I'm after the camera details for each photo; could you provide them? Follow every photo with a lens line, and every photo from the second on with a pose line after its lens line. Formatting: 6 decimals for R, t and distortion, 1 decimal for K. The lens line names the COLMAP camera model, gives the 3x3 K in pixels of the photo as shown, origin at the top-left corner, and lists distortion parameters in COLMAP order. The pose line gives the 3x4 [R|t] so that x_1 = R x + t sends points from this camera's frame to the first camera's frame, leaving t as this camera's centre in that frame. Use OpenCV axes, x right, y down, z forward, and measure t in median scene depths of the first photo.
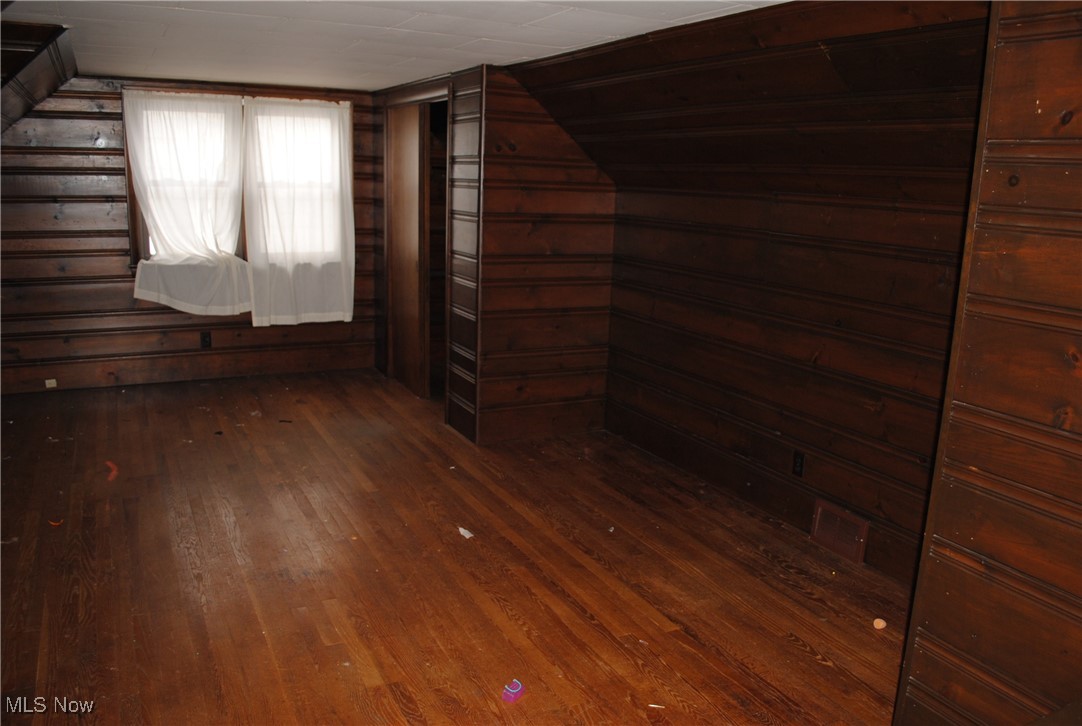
lens RADIAL K [[859.3, 0, 541.0], [0, 859.3, 363.0], [0, 0, 1]] dist [-0.078693, 0.007637]
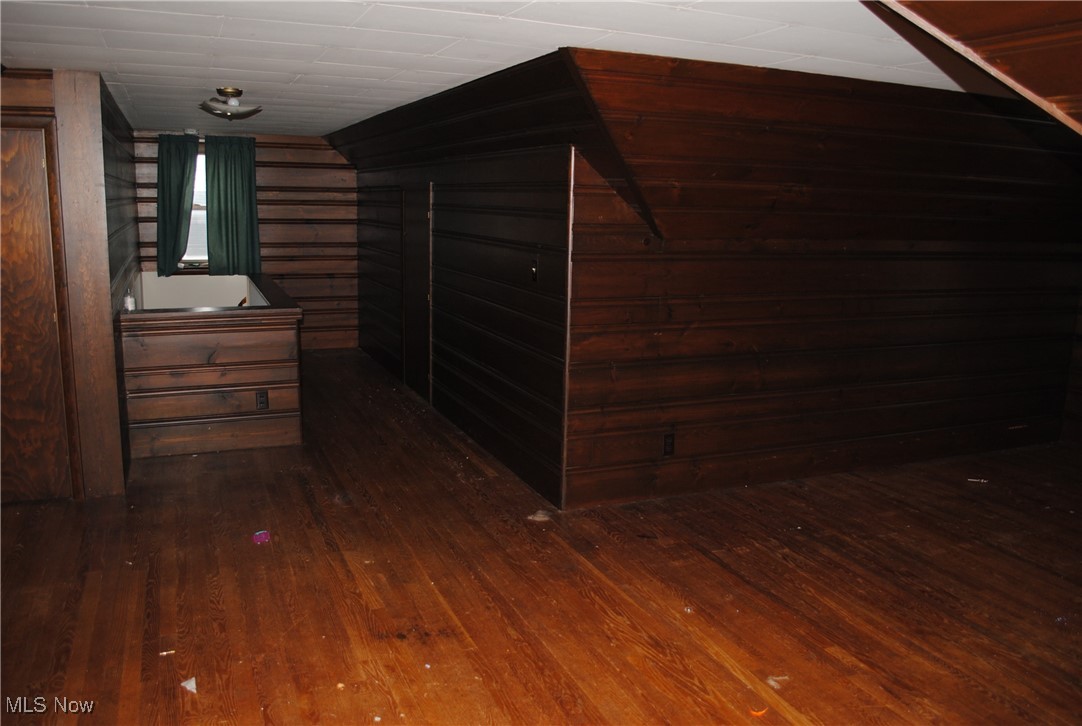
lens RADIAL K [[859.3, 0, 541.0], [0, 859.3, 363.0], [0, 0, 1]] dist [-0.078693, 0.007637]
pose [[-0.995708, -0.068280, 0.062476, -0.514126], [-0.038248, 0.918303, 0.394026, -0.433523], [-0.084276, 0.389946, -0.916973, 1.898626]]
